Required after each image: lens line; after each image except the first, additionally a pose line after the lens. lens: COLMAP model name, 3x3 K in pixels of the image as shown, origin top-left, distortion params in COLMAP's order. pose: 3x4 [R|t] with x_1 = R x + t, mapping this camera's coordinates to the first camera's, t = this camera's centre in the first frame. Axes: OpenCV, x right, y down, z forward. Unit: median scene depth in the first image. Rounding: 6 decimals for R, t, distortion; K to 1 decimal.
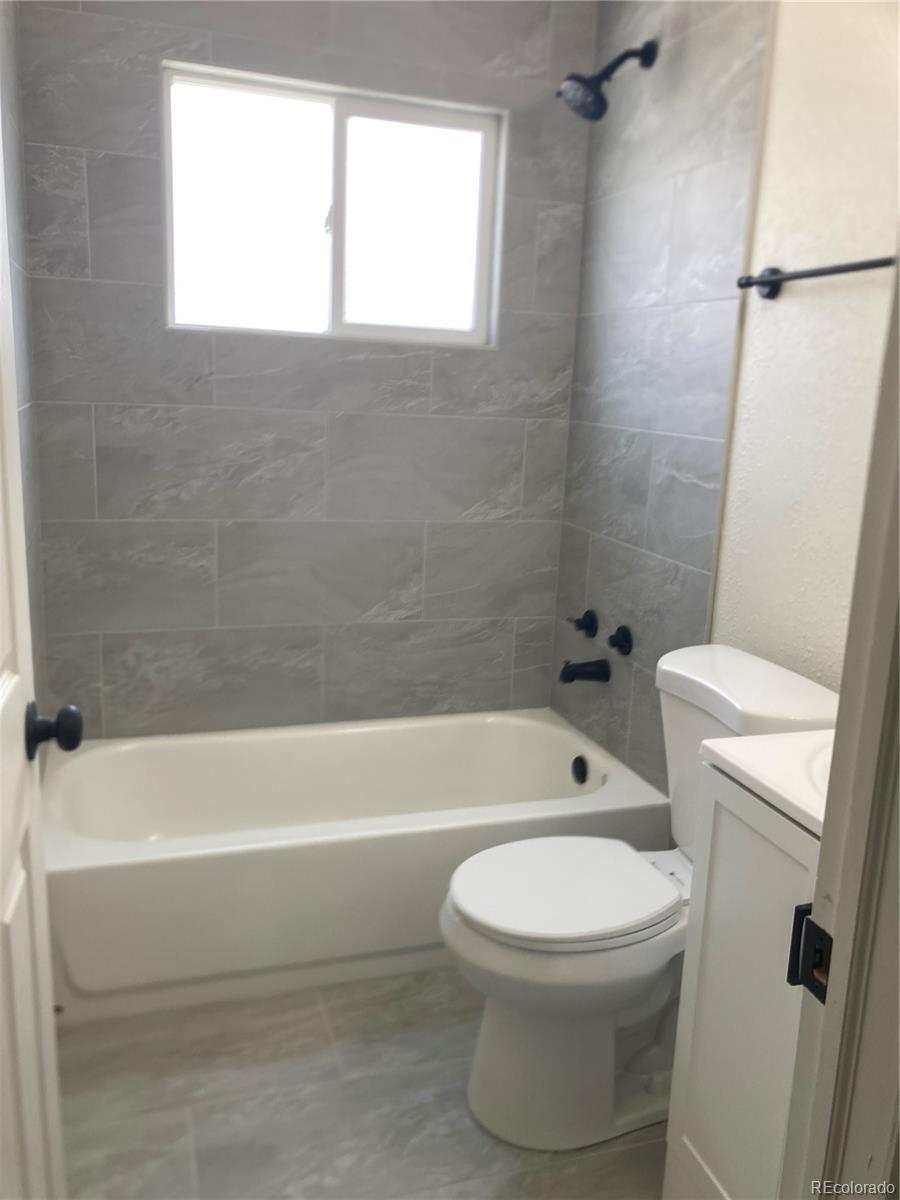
lens RADIAL K [[971.1, 0, 450.0], [0, 971.1, 600.0], [0, 0, 1]] dist [0.002314, -0.004249]
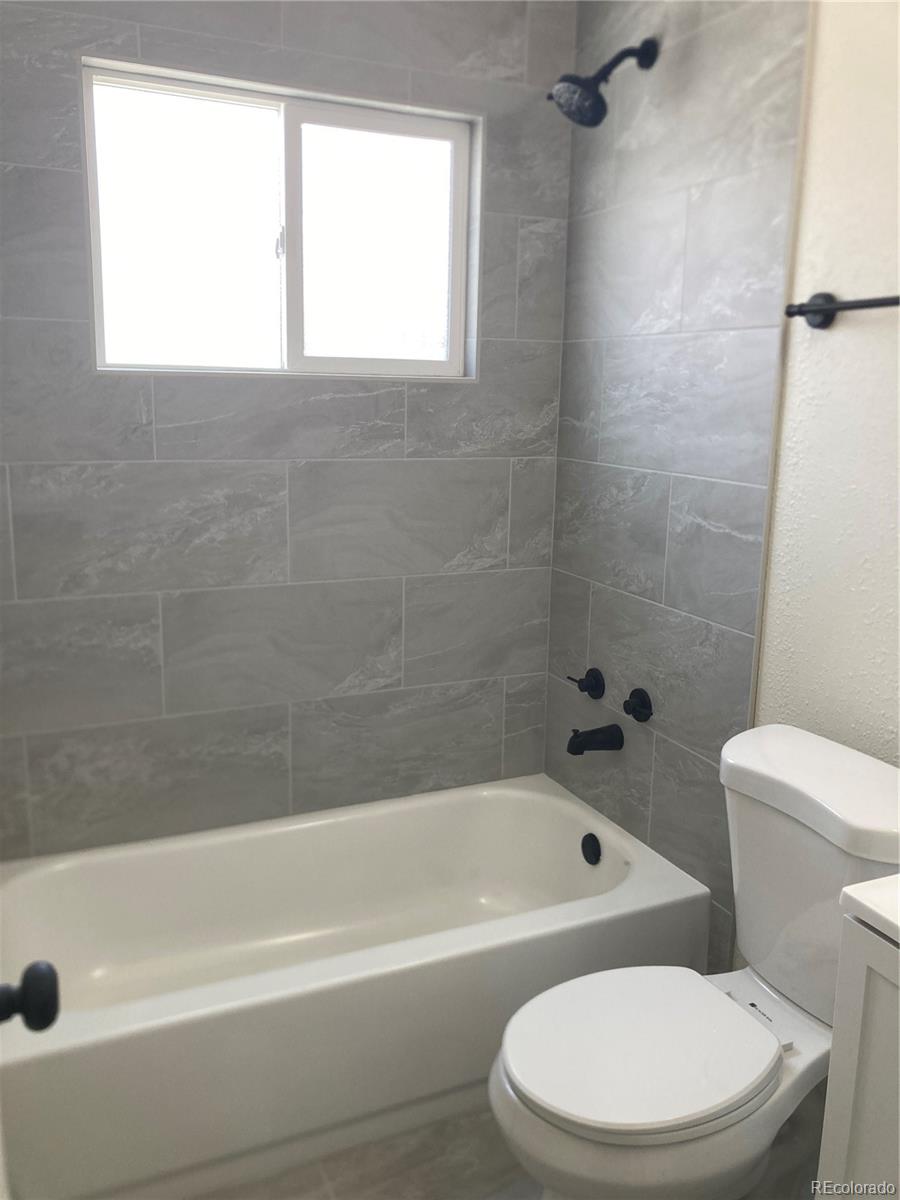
lens RADIAL K [[965.9, 0, 451.7], [0, 965.9, 565.9], [0, 0, 1]] dist [0.000528, -0.005201]
pose [[0.993061, -0.049481, 0.106681, -0.080983], [0.052841, 0.998185, -0.028904, -0.070211], [-0.105057, 0.034340, 0.993873, 0.141369]]
